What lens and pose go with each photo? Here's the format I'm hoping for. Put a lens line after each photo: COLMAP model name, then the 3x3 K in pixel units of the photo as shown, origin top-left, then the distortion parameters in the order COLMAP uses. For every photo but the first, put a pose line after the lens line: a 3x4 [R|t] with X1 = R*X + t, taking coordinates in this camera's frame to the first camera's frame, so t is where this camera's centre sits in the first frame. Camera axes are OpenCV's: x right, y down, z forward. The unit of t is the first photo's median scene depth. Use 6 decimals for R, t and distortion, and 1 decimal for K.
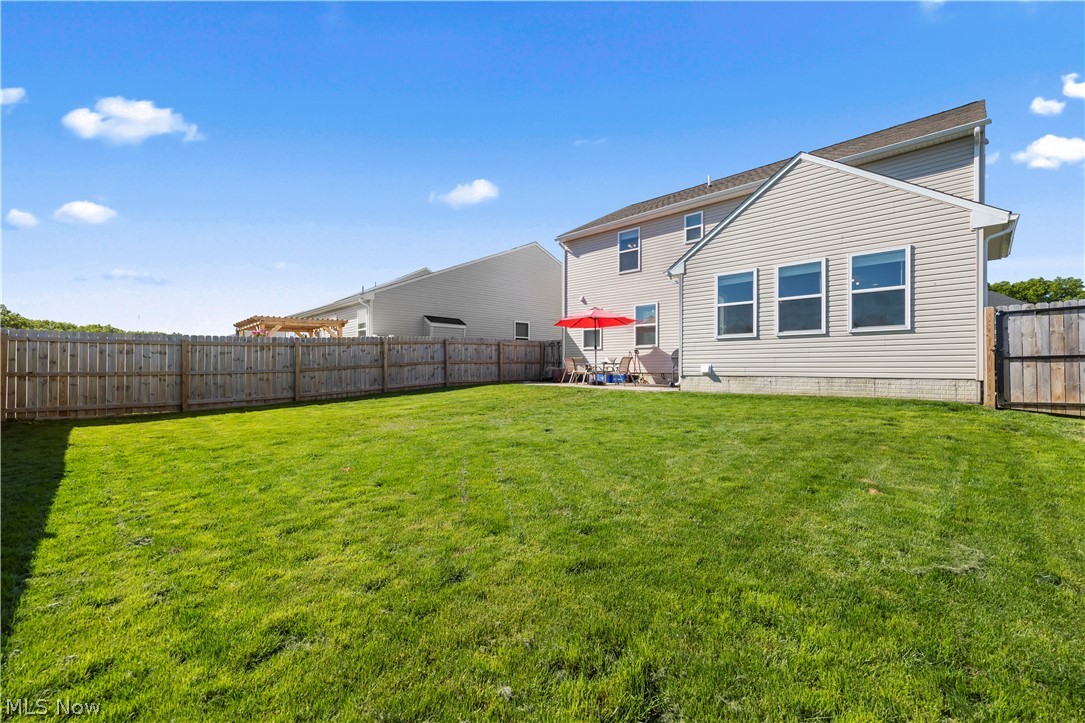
lens RADIAL K [[437.8, 0, 541.6], [0, 437.8, 363.0], [0, 0, 1]] dist [-0.000022, 0.000375]
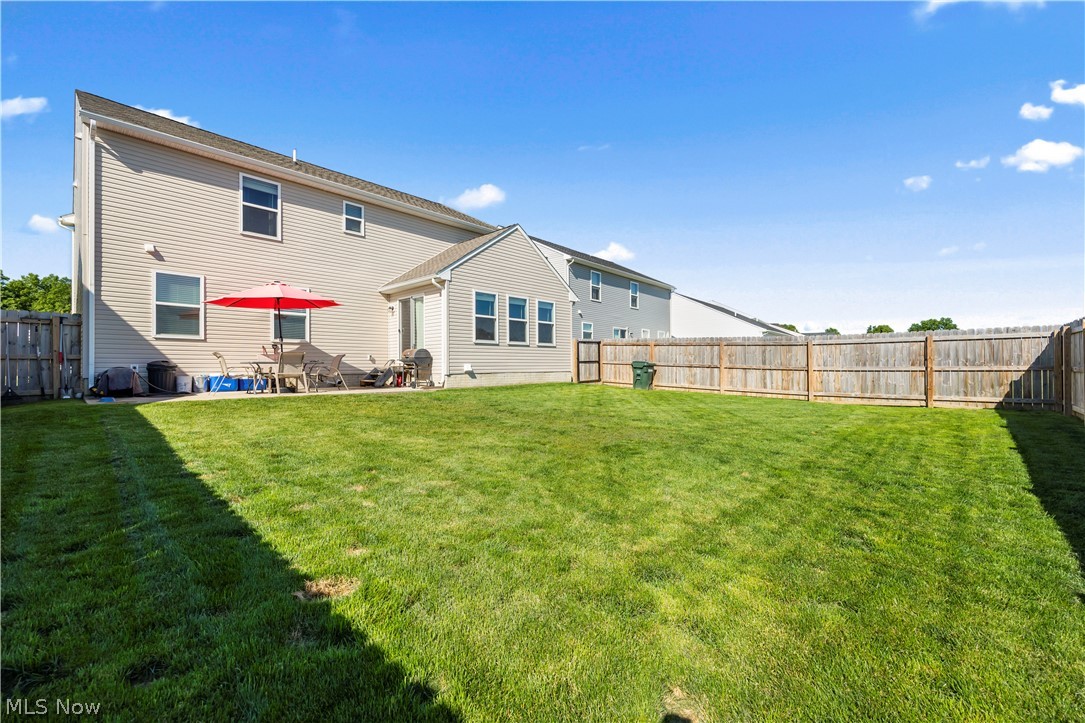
lens RADIAL K [[437.8, 0, 540.9], [0, 437.8, 363.0], [0, 0, 1]] dist [-0.000022, 0.000375]
pose [[-0.017845, 0.006923, 0.999817, -0.838873], [-0.002582, 0.999972, -0.006970, 0.009088], [-0.999837, -0.002706, -0.017827, 0.860232]]
